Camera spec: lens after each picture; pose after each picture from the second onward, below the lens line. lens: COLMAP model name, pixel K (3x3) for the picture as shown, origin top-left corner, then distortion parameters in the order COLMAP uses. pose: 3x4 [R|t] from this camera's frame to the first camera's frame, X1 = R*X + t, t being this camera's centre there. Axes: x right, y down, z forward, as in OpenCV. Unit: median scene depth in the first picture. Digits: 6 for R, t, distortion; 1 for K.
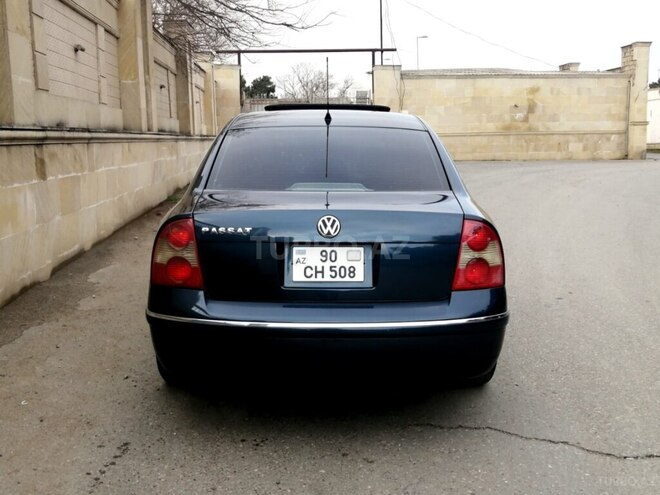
lens RADIAL K [[740.4, 0, 345.7], [0, 740.4, 228.1], [0, 0, 1]] dist [0.004092, -0.007509]
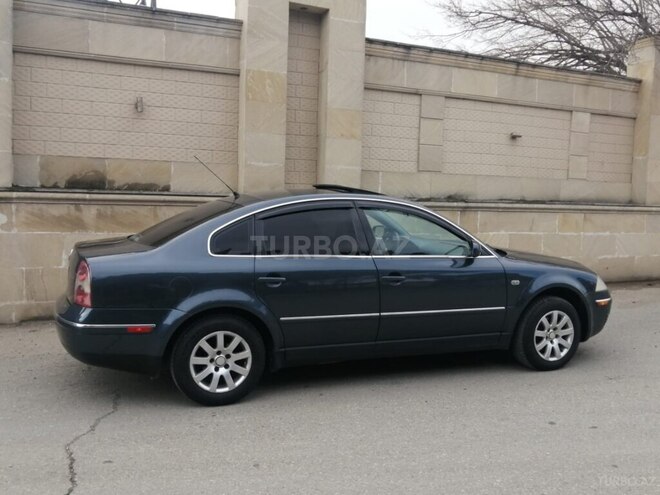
lens RADIAL K [[663.8, 0, 339.0], [0, 663.8, 246.9], [0, 0, 1]] dist [-0.013181, -0.031240]
pose [[0.354839, 0.088455, -0.930734, 1.704633], [-0.142003, 0.989063, 0.039860, -0.177212], [0.924080, 0.118023, 0.363519, 1.006806]]
